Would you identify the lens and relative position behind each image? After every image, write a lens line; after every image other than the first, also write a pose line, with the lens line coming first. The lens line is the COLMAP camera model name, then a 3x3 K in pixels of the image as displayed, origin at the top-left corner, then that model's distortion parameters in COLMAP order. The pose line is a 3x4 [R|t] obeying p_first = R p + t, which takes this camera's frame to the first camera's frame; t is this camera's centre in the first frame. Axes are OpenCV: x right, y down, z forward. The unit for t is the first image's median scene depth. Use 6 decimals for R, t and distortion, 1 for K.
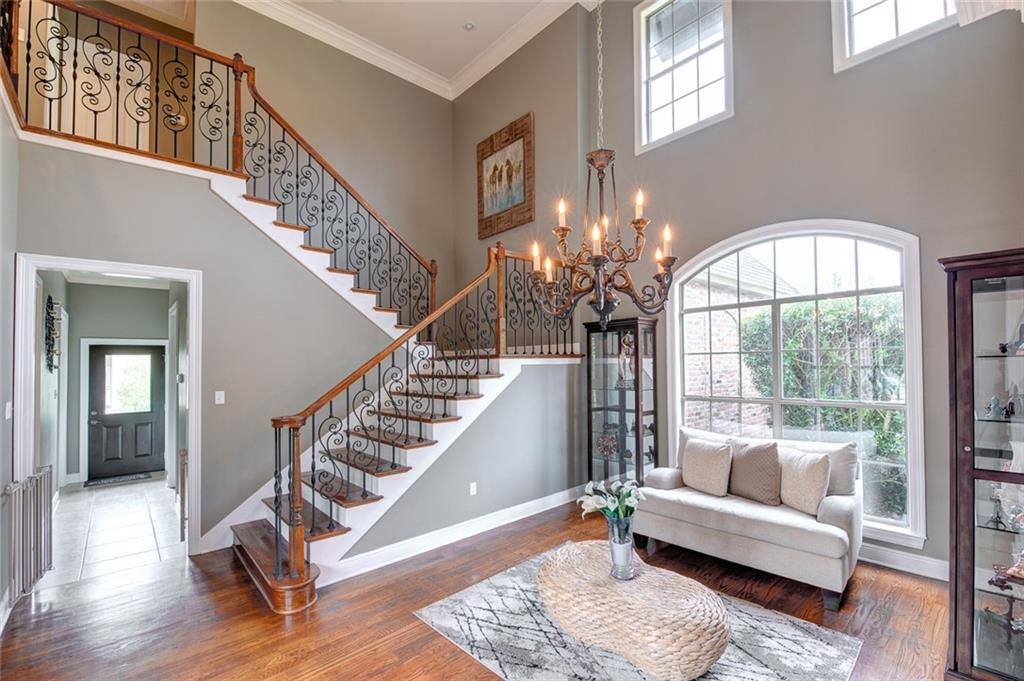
lens RADIAL K [[454.0, 0, 519.4], [0, 454.0, 350.3], [0, 0, 1]] dist [0.003078, -0.006597]
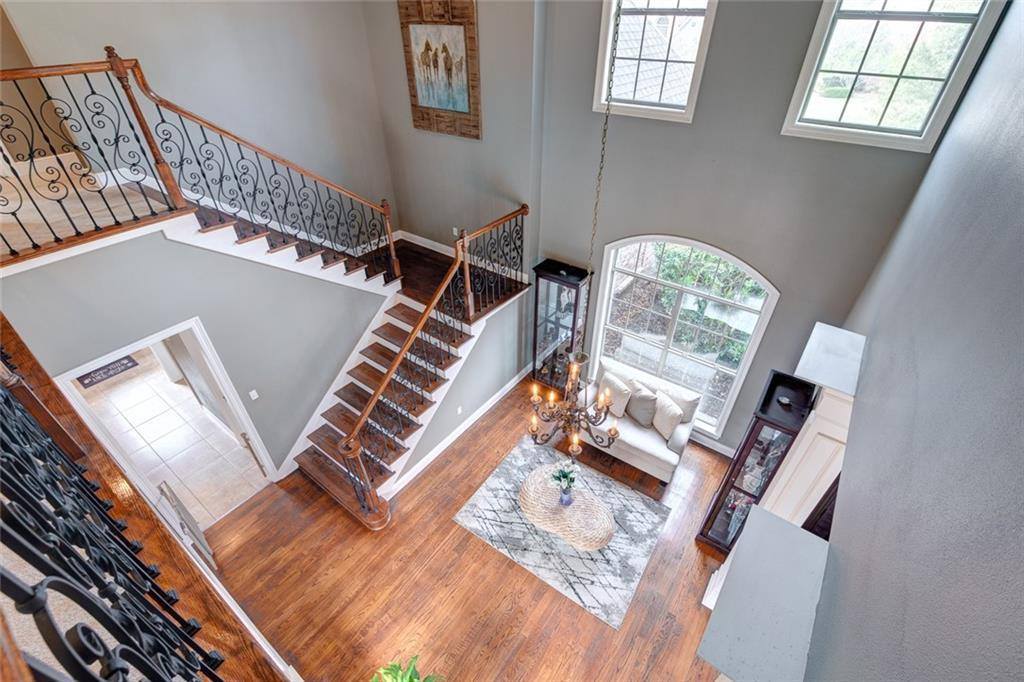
lens RADIAL K [[454.0, 0, 521.5], [0, 454.0, 347.3], [0, 0, 1]] dist [0.003078, -0.006597]
pose [[0.977904, -0.109578, 0.178037, -0.144960], [-0.027277, 0.777463, 0.628337, -0.775010], [-0.207269, -0.619310, 0.757295, -0.012400]]
